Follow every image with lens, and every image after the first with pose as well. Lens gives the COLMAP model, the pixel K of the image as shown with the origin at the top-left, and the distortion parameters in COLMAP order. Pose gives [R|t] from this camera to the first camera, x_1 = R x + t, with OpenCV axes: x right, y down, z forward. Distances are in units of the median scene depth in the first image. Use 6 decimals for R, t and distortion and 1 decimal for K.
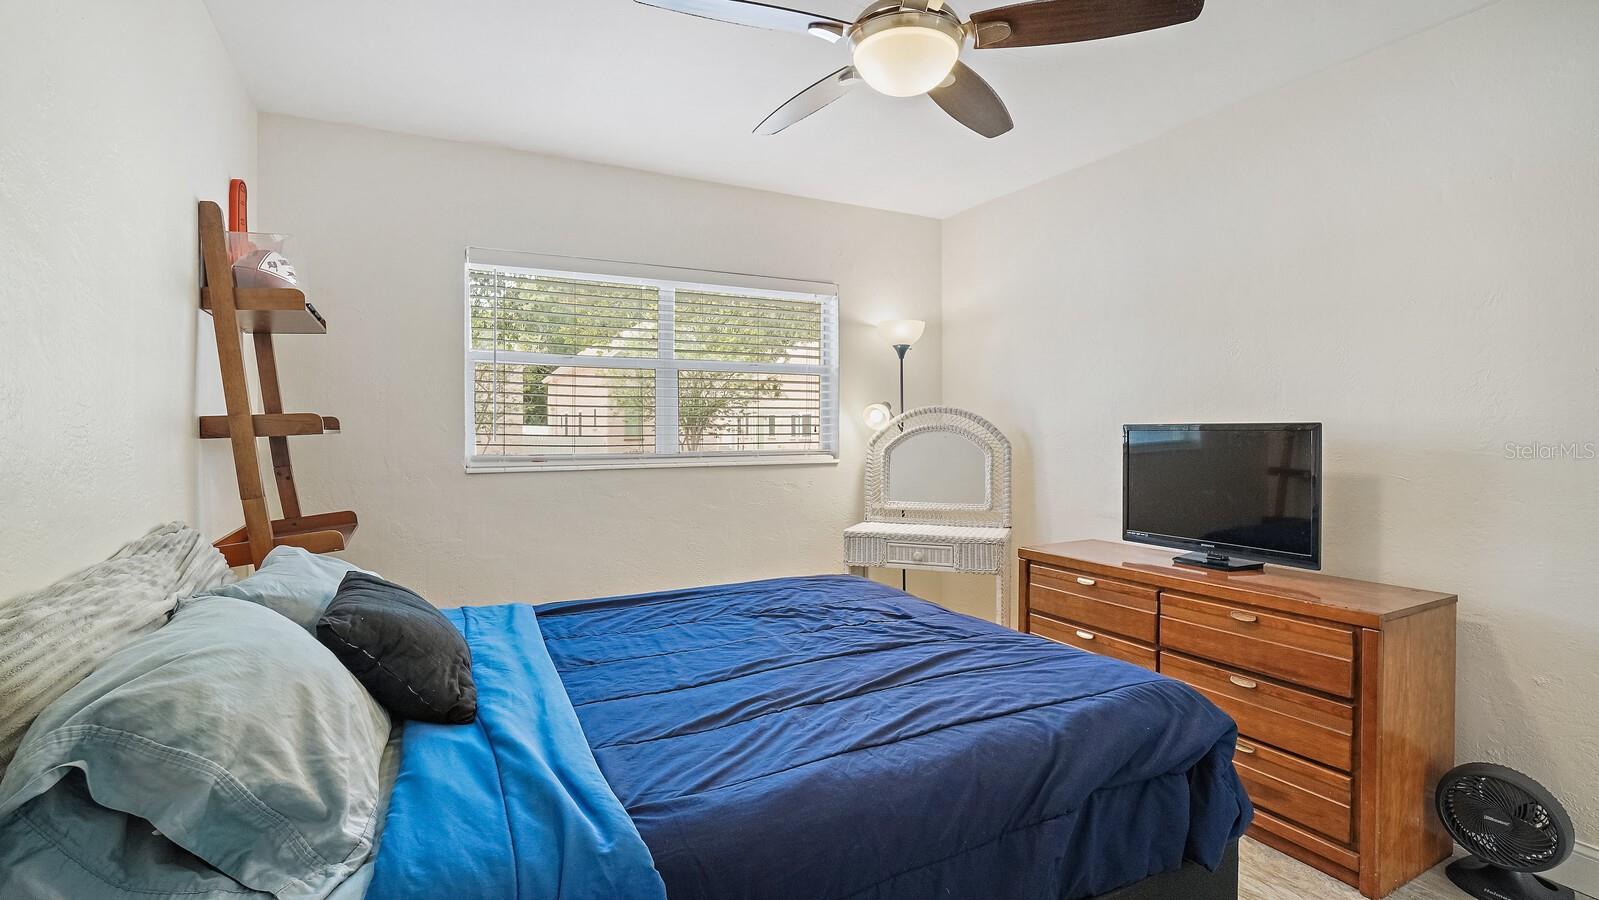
lens RADIAL K [[720.7, 0, 822.6], [0, 720.7, 455.5], [0, 0, 1]] dist [-0.061920, 0.020998]
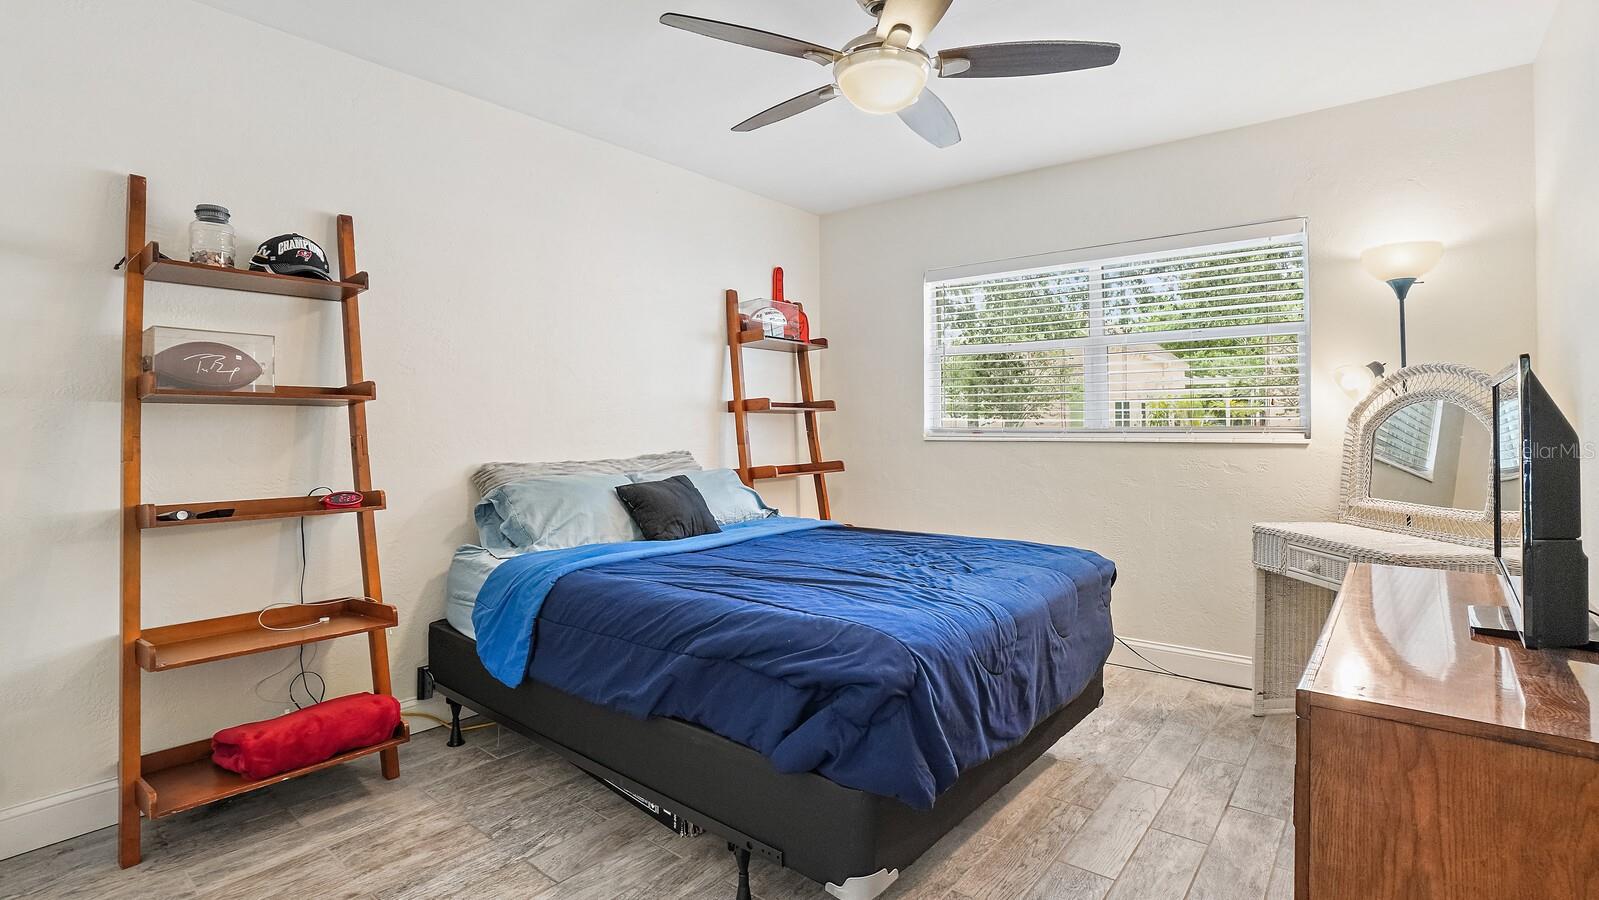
lens RADIAL K [[769.2, 0, 810.5], [0, 769.2, 453.5], [0, 0, 1]] dist [-0.033389, 0.000776]
pose [[0.391630, 0.035880, -0.919423, 0.737358], [-0.025146, 0.999284, 0.028286, 0.014176], [0.919779, 0.012042, 0.392252, 0.230690]]
